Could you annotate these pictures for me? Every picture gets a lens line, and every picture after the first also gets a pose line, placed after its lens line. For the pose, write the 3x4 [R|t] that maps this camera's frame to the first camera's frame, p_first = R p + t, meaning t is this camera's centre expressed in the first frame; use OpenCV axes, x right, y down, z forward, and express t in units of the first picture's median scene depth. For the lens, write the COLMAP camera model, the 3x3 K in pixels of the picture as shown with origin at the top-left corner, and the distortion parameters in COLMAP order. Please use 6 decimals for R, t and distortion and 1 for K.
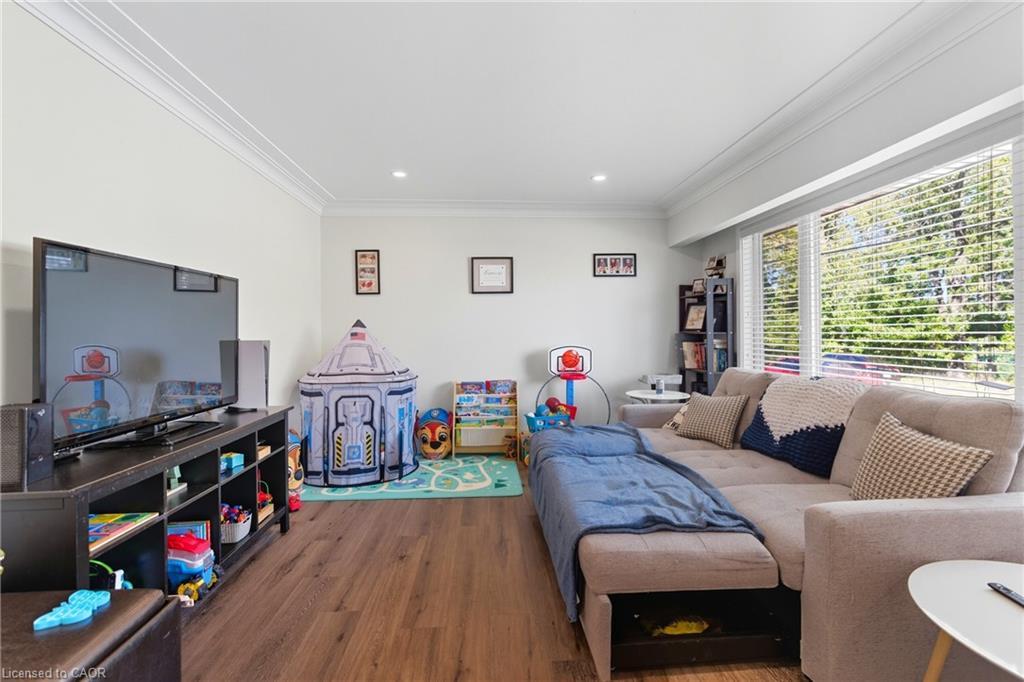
lens RADIAL K [[471.1, 0, 512.1], [0, 471.1, 333.8], [0, 0, 1]] dist [-0.001029, 0.001383]
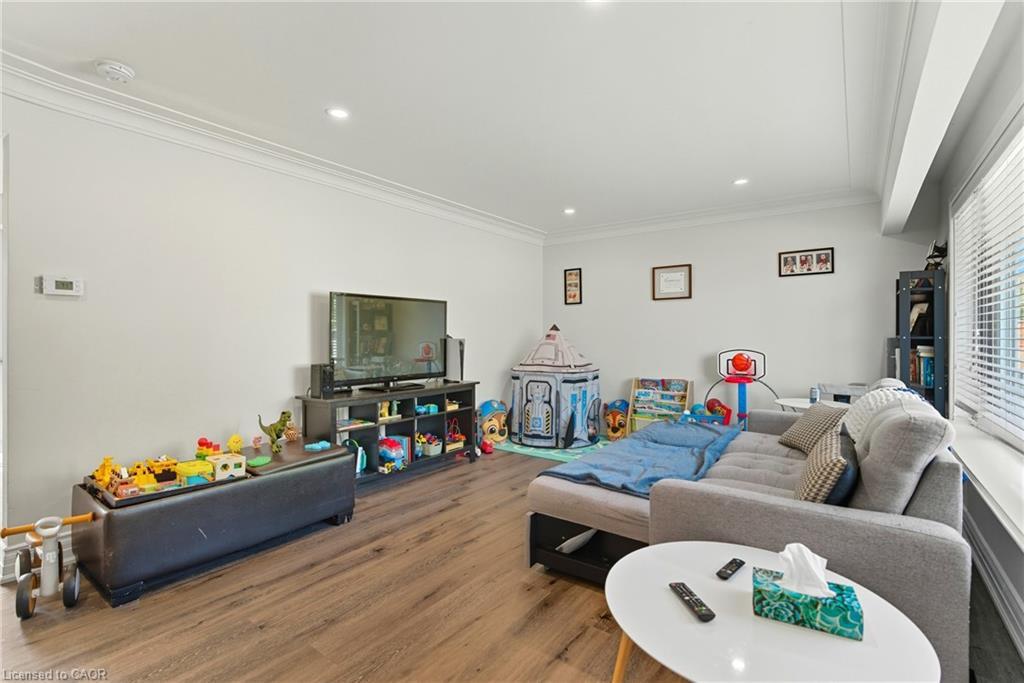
lens RADIAL K [[471.1, 0, 523.0], [0, 471.1, 338.8], [0, 0, 1]] dist [-0.001029, 0.001383]
pose [[0.771201, 0.012526, -0.636468, 0.463916], [-0.008983, 0.999921, 0.008795, -0.001312], [0.636528, -0.001065, 0.771253, -0.067684]]
